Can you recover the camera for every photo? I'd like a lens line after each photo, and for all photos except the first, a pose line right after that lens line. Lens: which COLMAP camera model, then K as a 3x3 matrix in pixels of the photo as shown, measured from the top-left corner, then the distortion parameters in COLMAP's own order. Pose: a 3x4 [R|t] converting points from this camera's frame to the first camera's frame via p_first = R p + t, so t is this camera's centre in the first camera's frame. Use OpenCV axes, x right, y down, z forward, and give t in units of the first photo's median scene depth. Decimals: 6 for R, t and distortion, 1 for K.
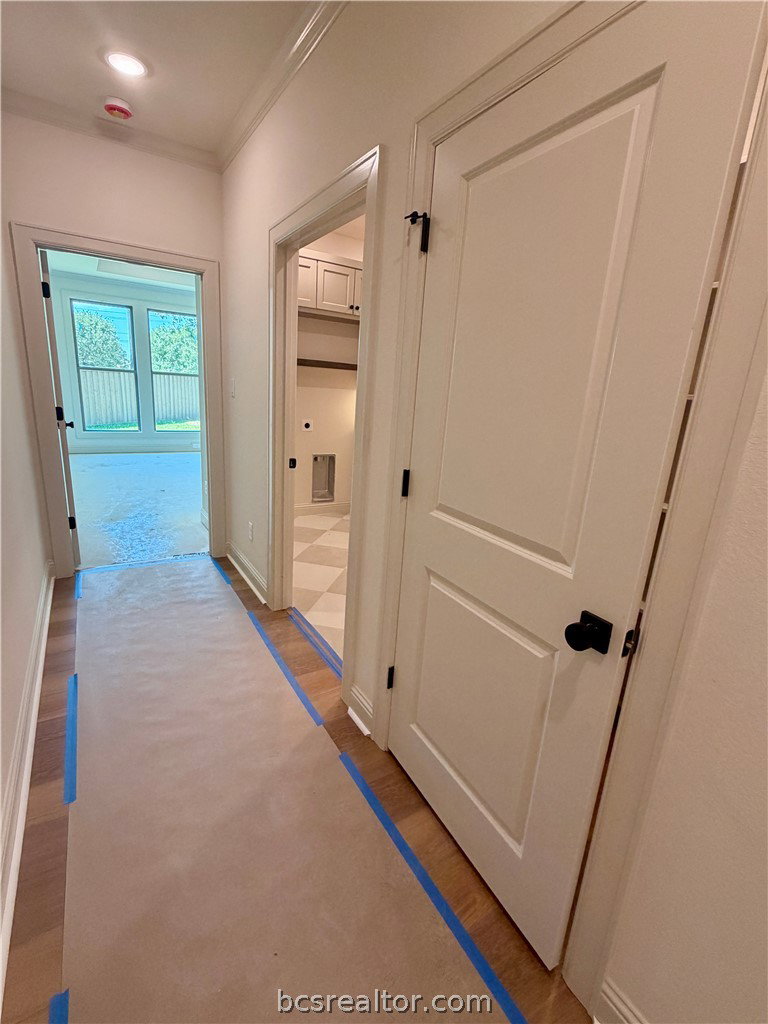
lens RADIAL K [[454.8, 0, 382.7], [0, 454.8, 509.5], [0, 0, 1]] dist [0.000541, 0.000031]
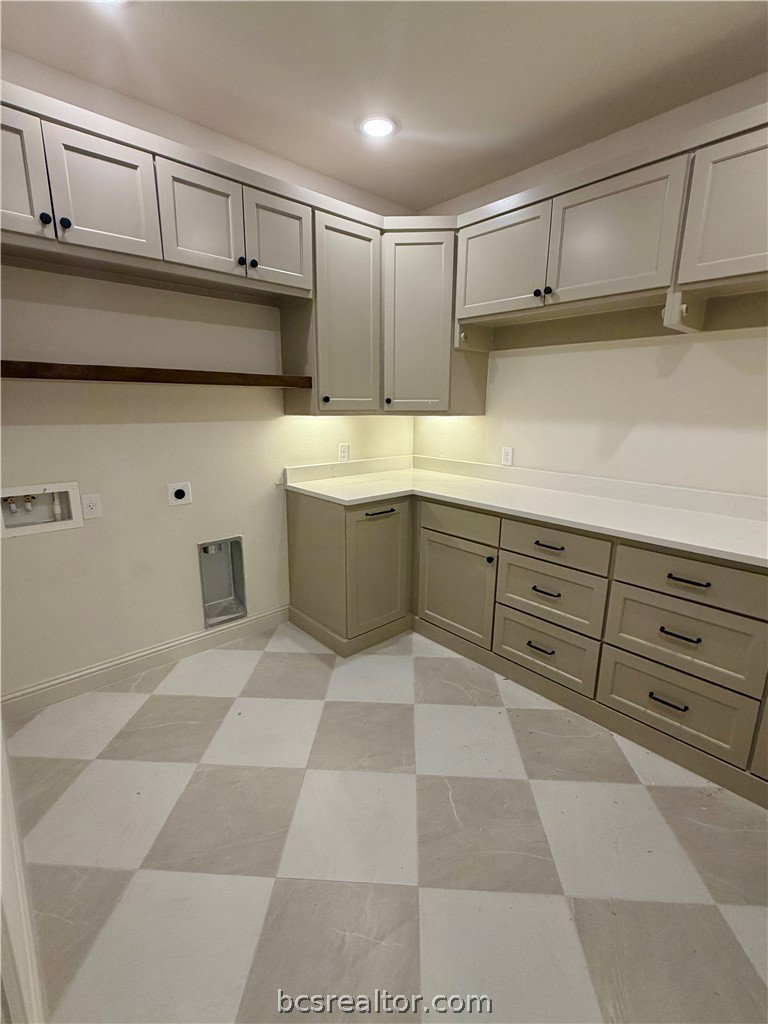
lens RADIAL K [[454.8, 0, 385.1], [0, 454.8, 509.6], [0, 0, 1]] dist [0.000541, 0.000031]
pose [[0.982056, -0.096585, 0.161982, -0.018334], [0.101003, 0.994700, -0.019247, -0.127019], [-0.159265, 0.035262, 0.986606, 0.424438]]
